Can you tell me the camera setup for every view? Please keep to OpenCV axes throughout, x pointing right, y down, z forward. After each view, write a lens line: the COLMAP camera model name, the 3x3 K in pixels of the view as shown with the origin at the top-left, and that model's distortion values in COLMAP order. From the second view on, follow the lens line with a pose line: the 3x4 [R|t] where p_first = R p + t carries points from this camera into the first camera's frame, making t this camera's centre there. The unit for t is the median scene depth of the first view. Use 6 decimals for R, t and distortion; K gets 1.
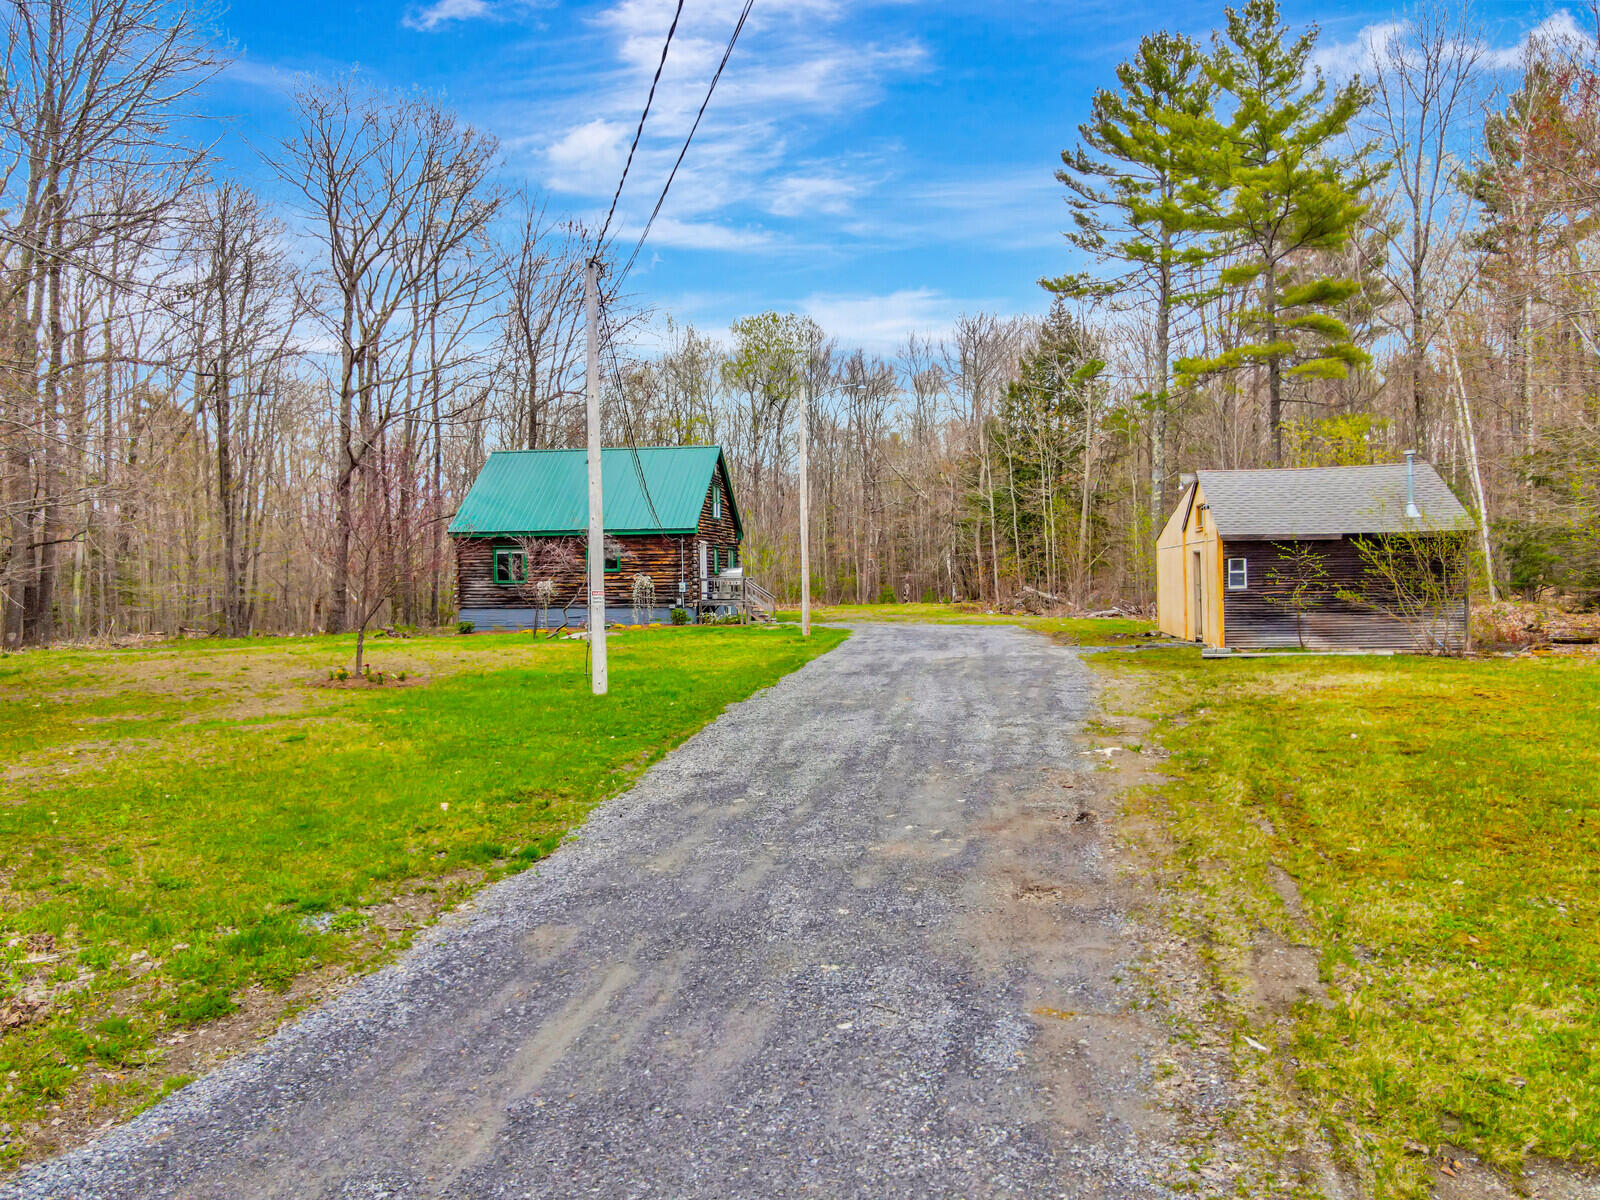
lens RADIAL K [[1200.6, 0, 791.2], [0, 1200.6, 595.2], [0, 0, 1]] dist [0.008328, 0.031330]
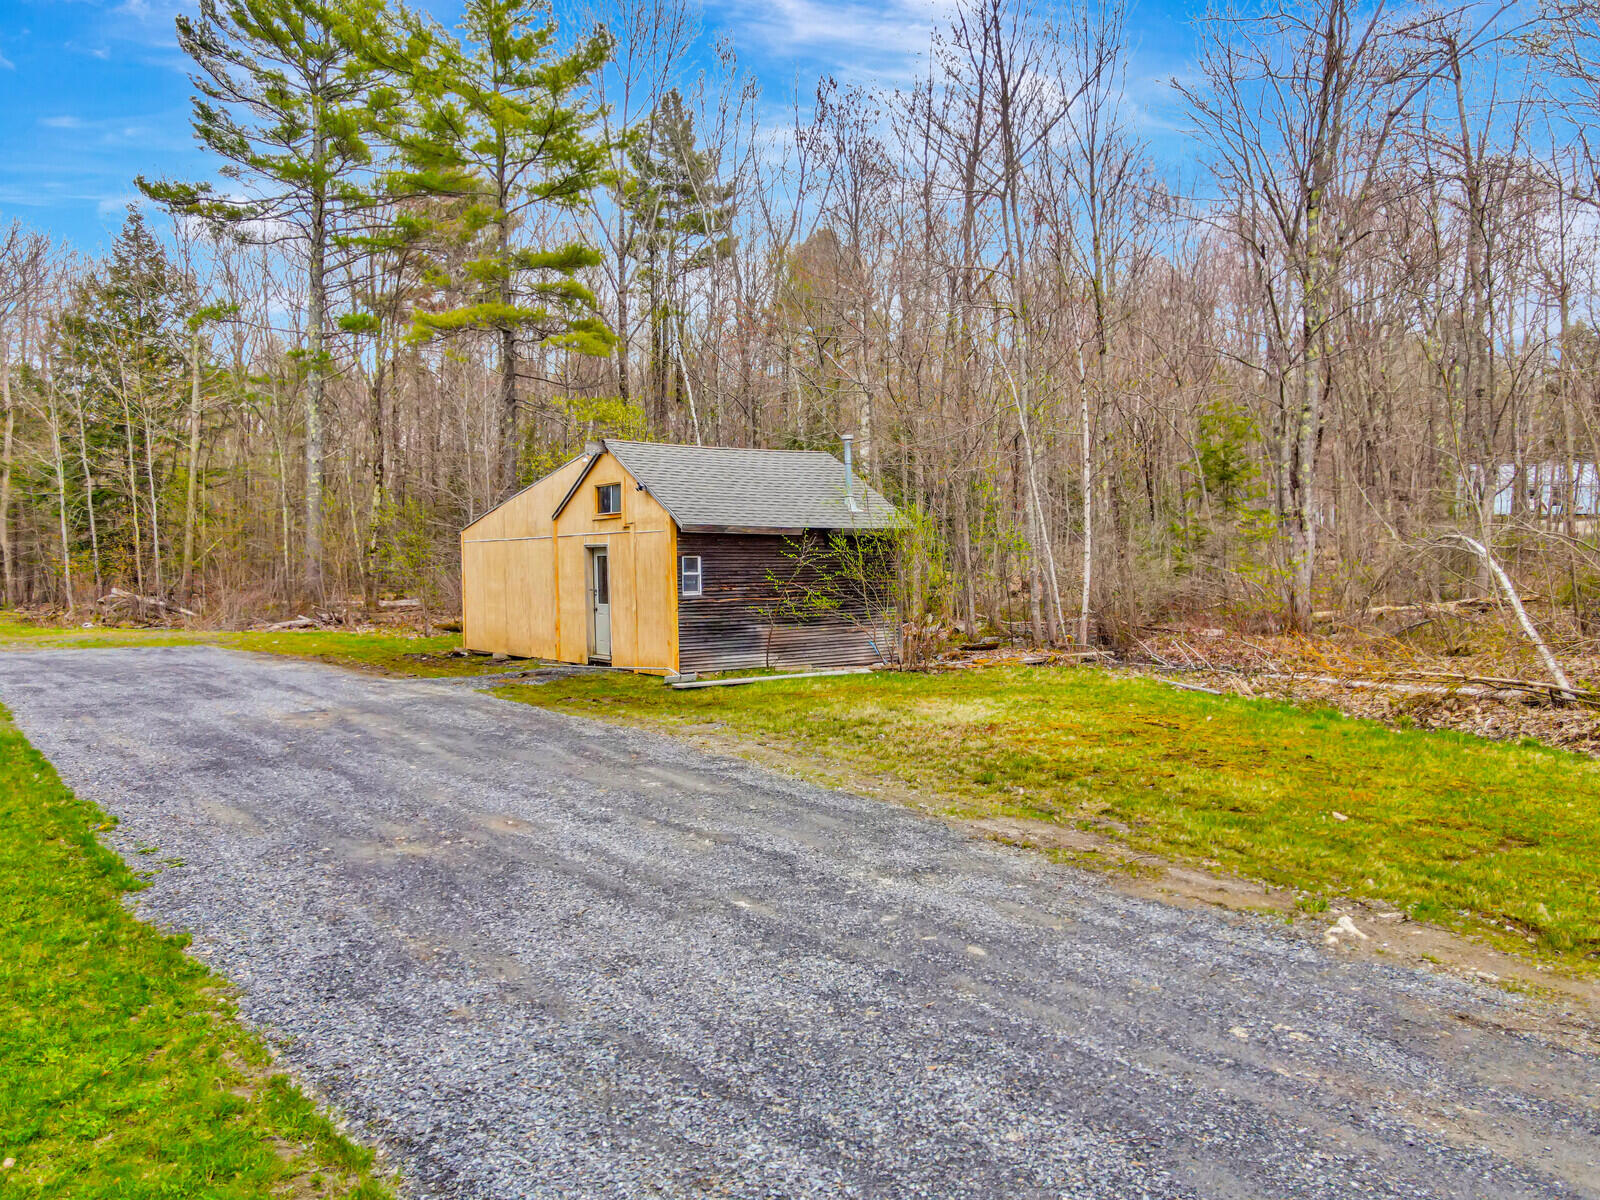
lens RADIAL K [[1200.6, 0, 791.2], [0, 1200.6, 595.2], [0, 0, 1]] dist [0.008328, 0.031330]
pose [[0.690983, -0.006746, 0.722839, -0.090726], [0.006296, 0.999975, 0.003314, -0.004989], [-0.722843, 0.002261, 0.691008, 0.280336]]
